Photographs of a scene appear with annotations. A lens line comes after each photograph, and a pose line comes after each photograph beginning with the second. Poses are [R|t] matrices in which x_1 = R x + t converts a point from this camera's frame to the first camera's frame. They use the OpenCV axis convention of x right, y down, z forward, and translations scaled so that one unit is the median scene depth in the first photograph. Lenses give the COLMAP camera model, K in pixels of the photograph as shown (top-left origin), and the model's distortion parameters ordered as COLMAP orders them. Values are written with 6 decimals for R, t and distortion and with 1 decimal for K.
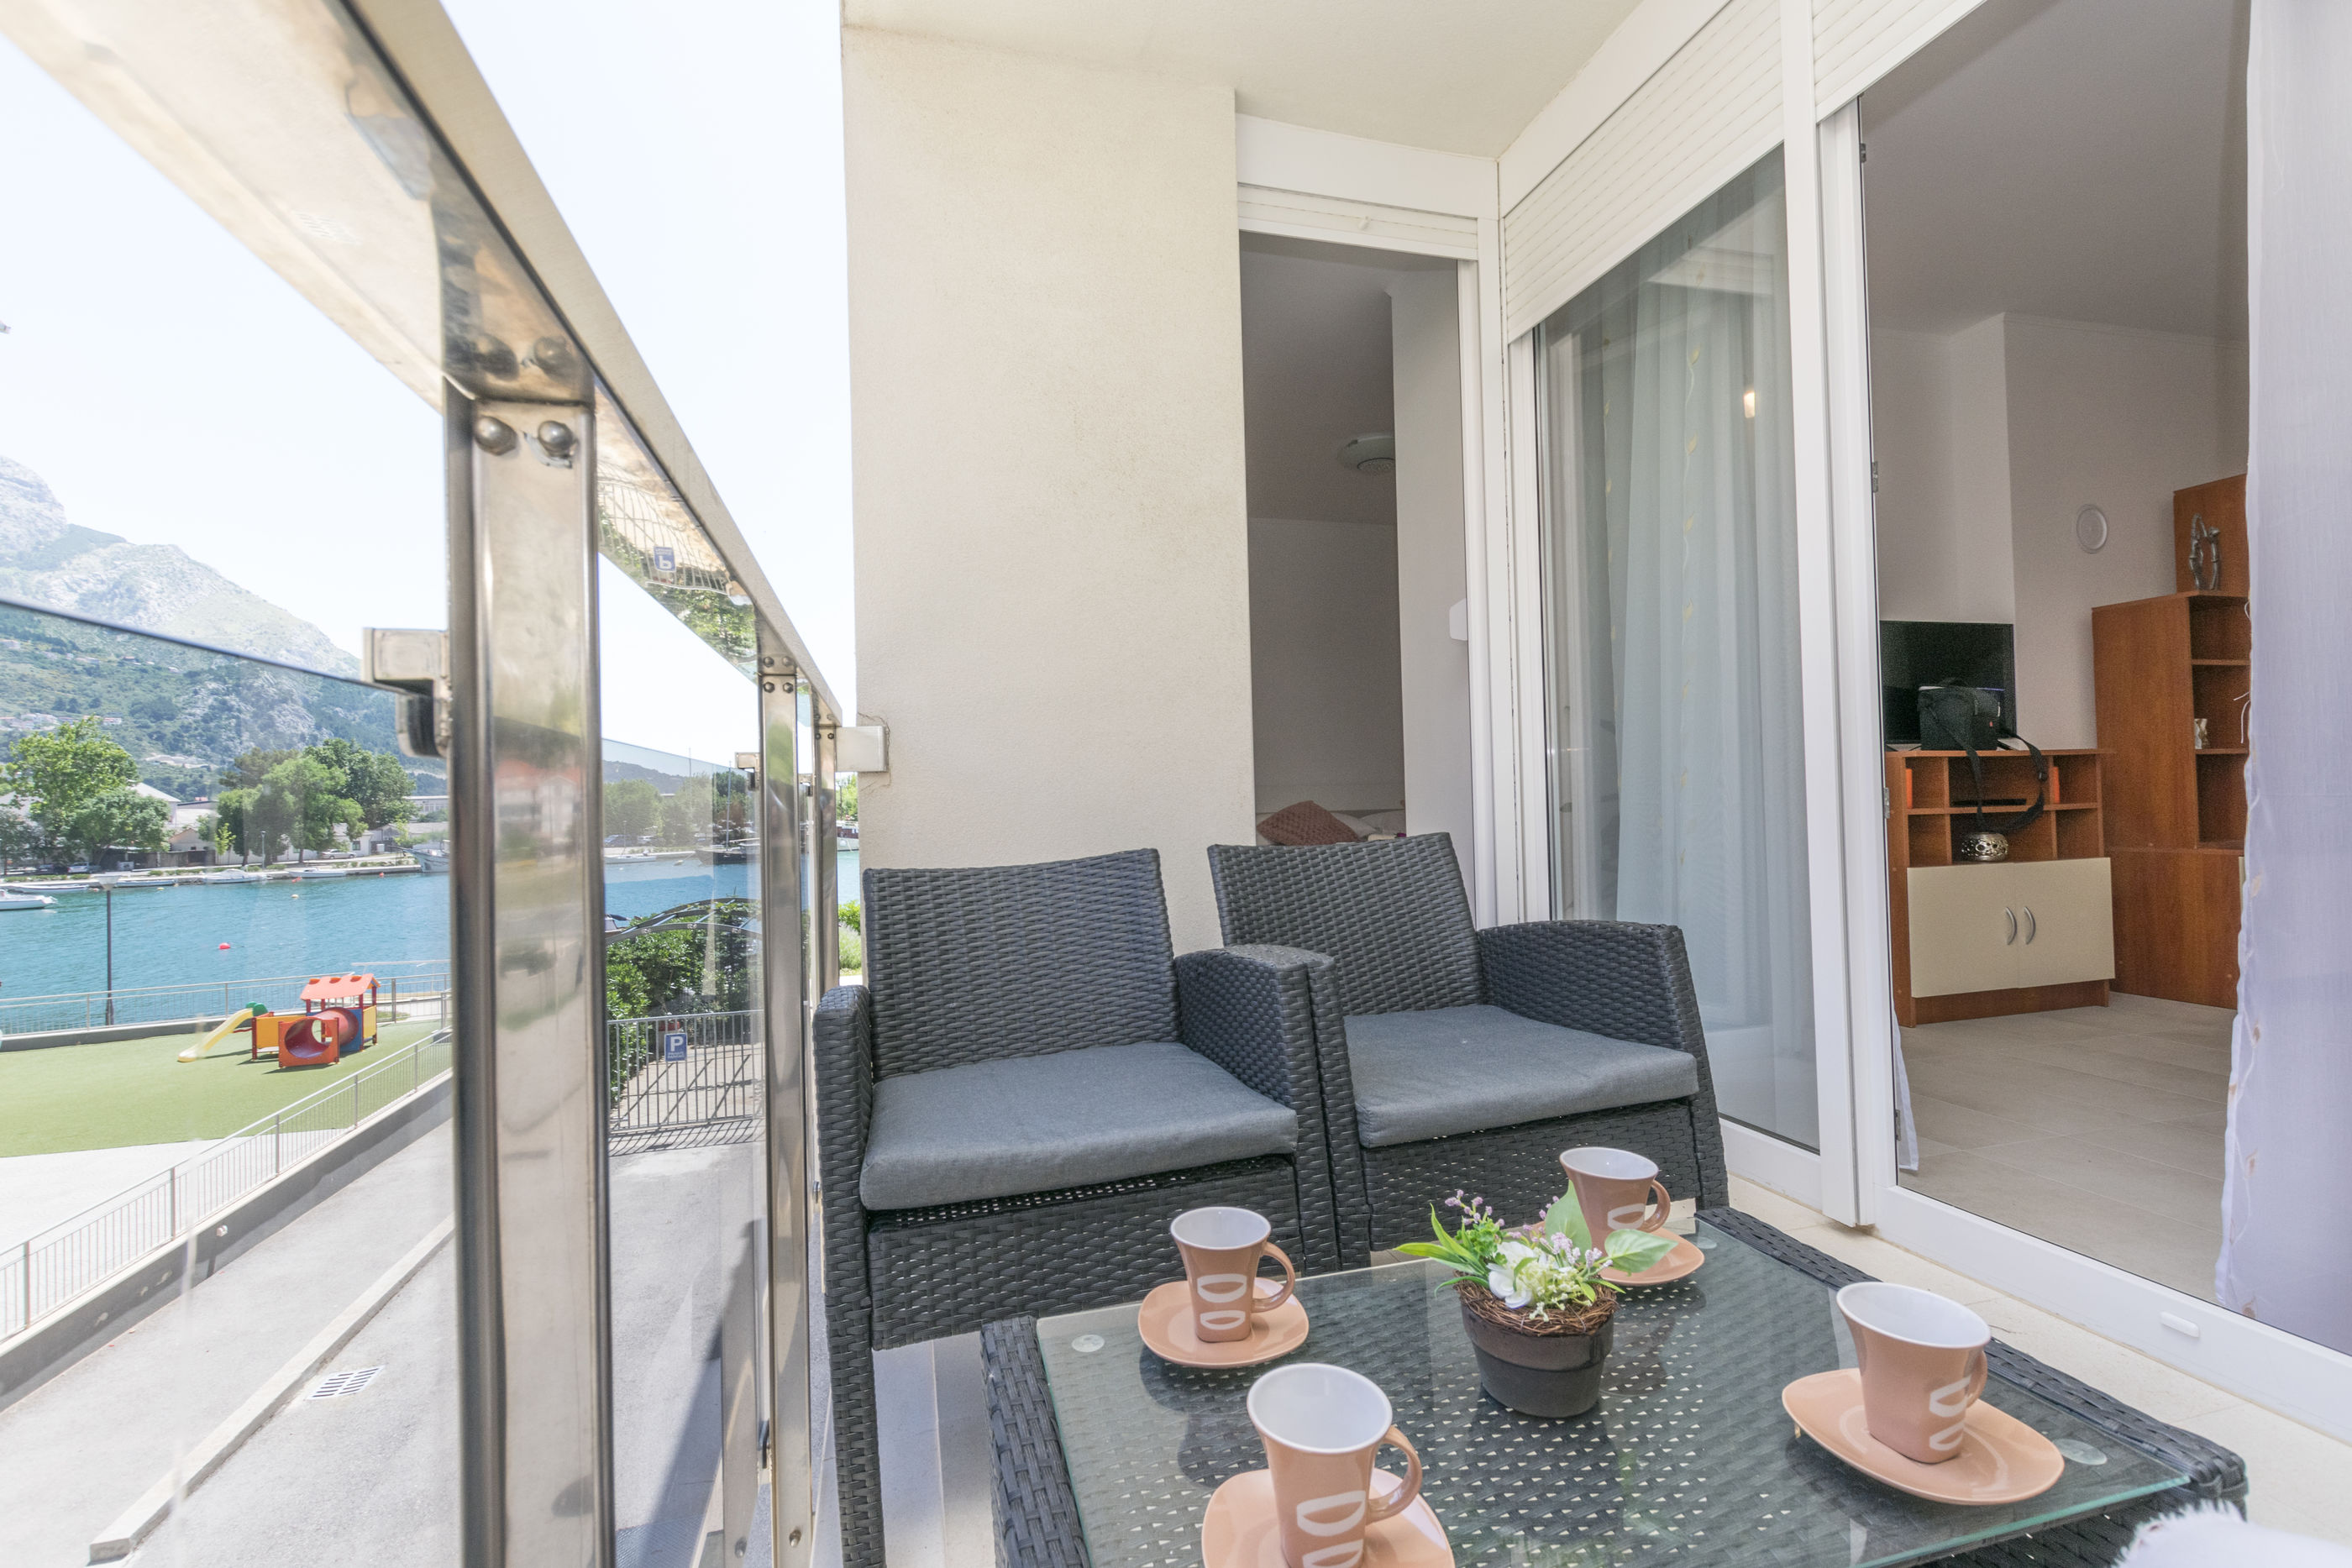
lens RADIAL K [[1031.4, 0, 1176.0], [0, 1031.4, 784.0], [0, 0, 1]] dist [0.003372, 0.000161]
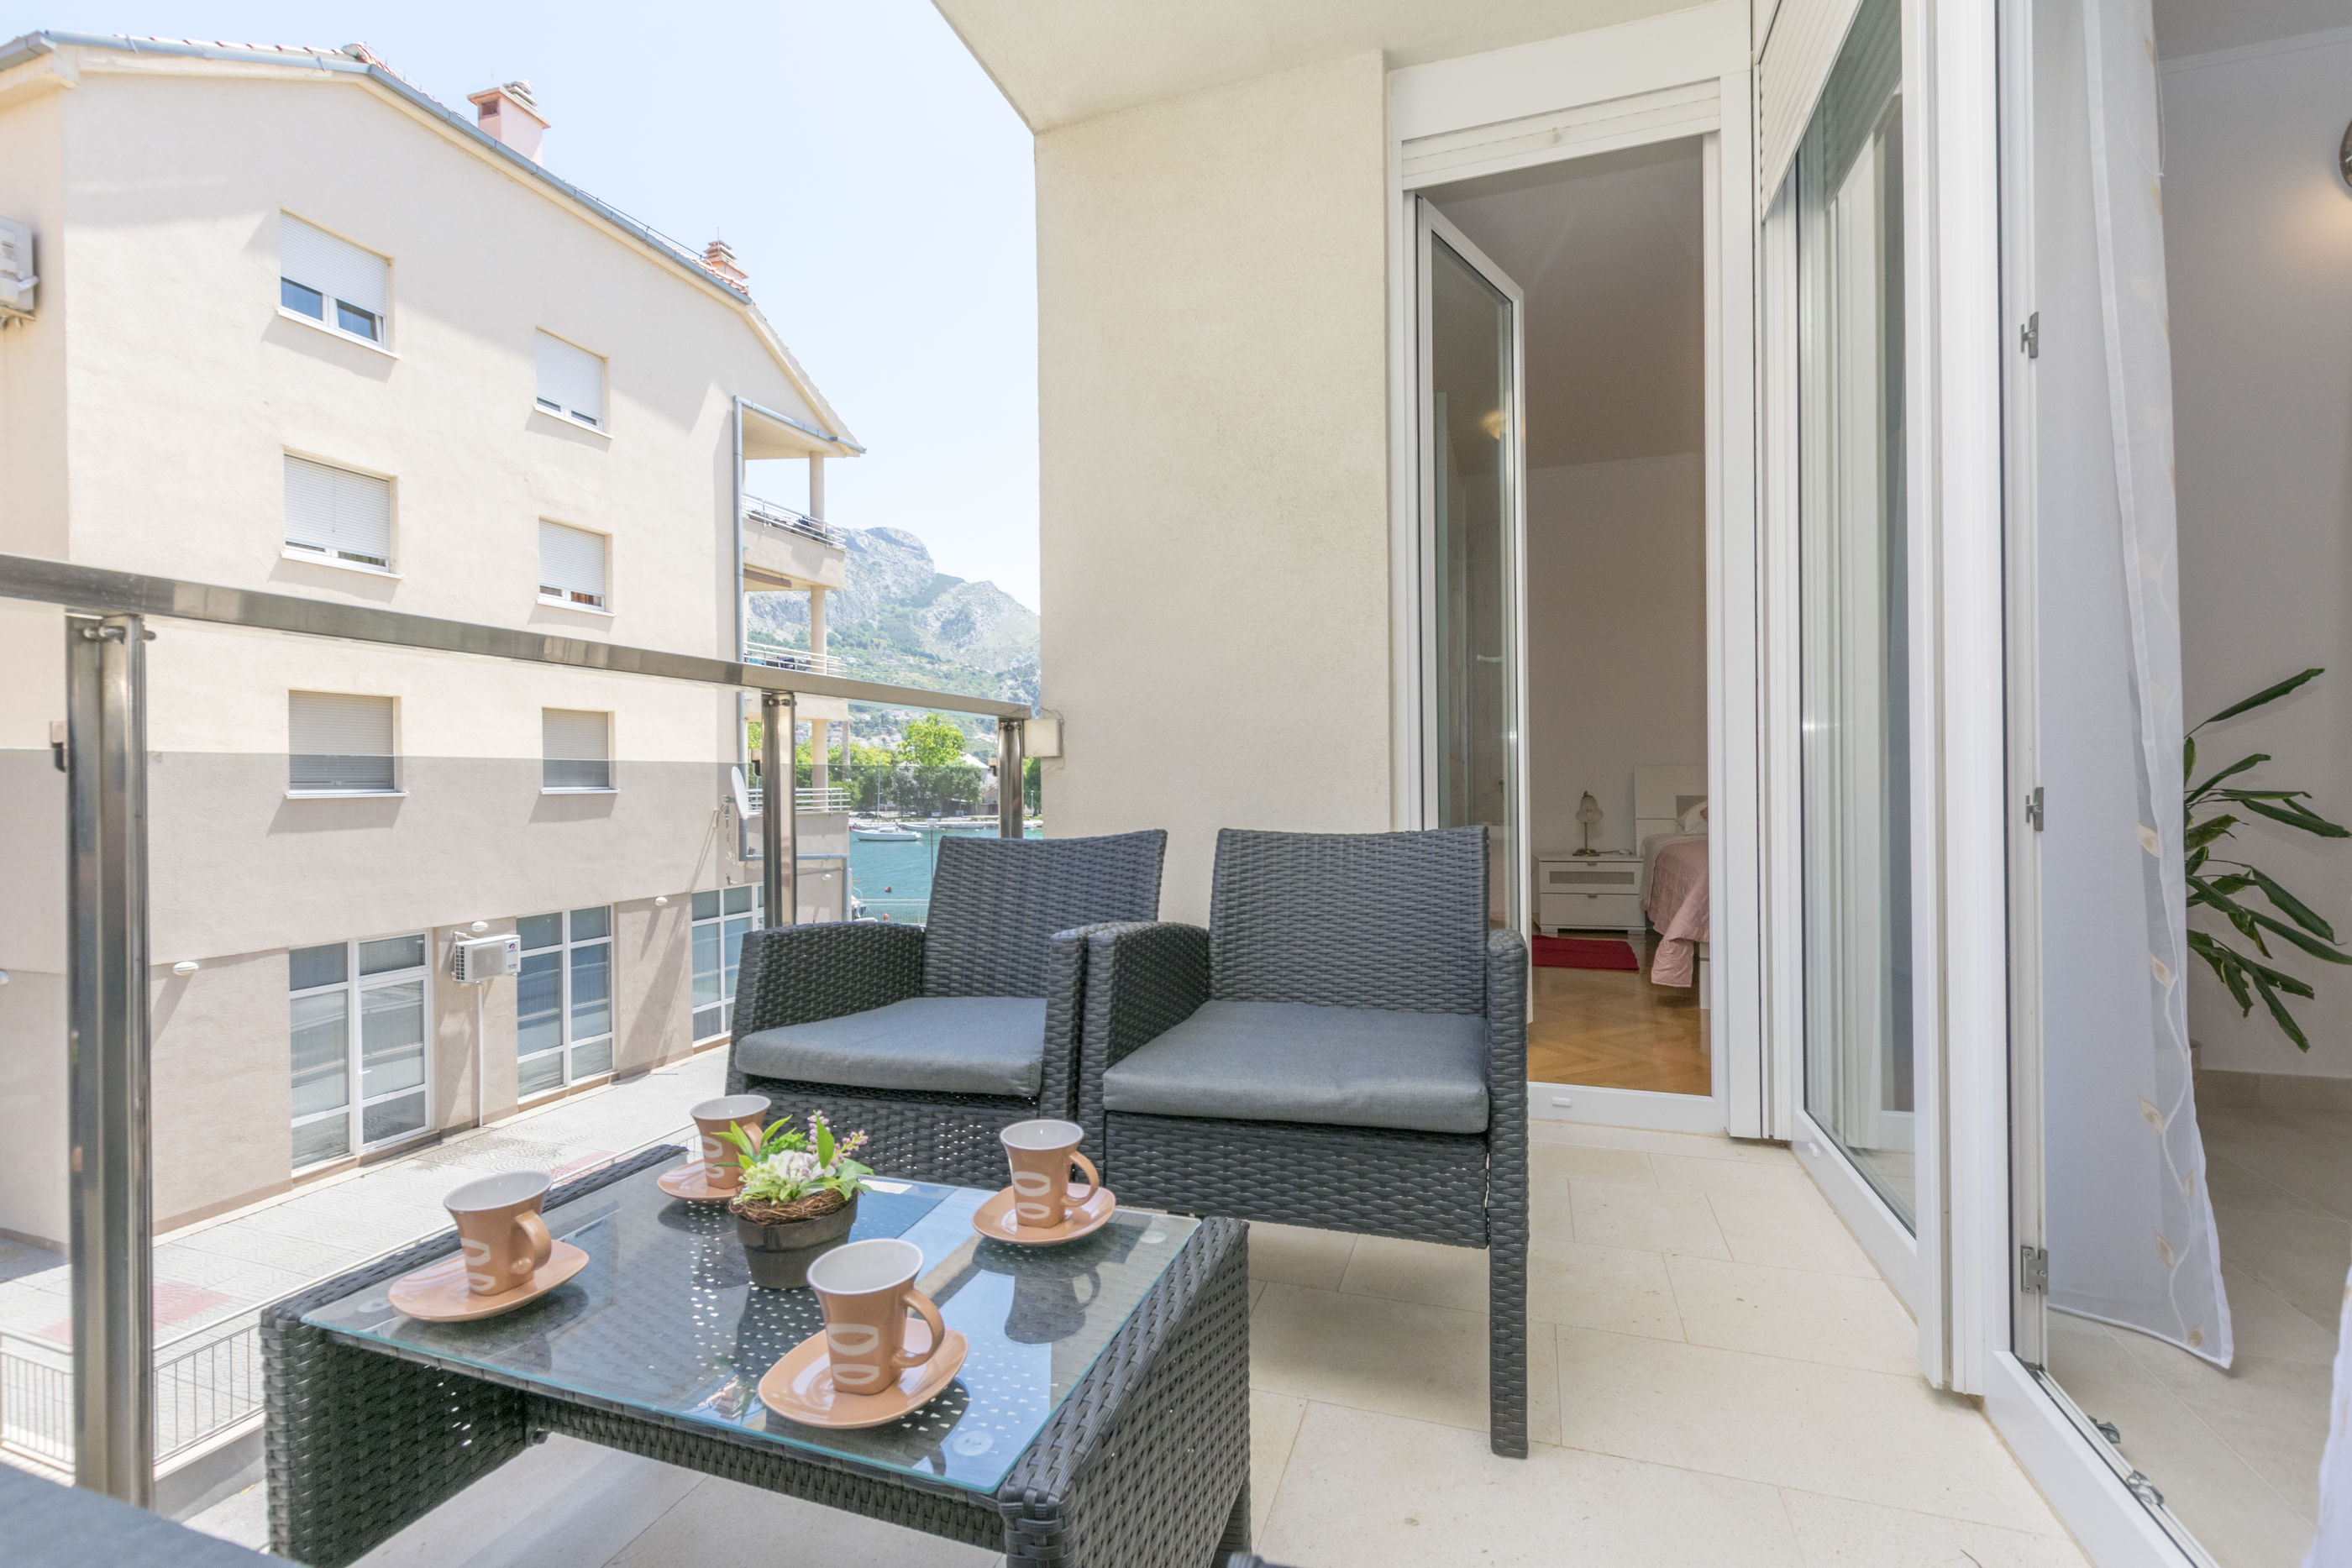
lens RADIAL K [[1031.4, 0, 1176.0], [0, 1031.4, 784.0], [0, 0, 1]] dist [0.003372, 0.000161]
pose [[0.826932, 0.016942, -0.562046, 0.431899], [-0.001447, 0.999607, 0.028004, -0.011783], [0.562300, -0.022344, 0.826632, 0.073594]]
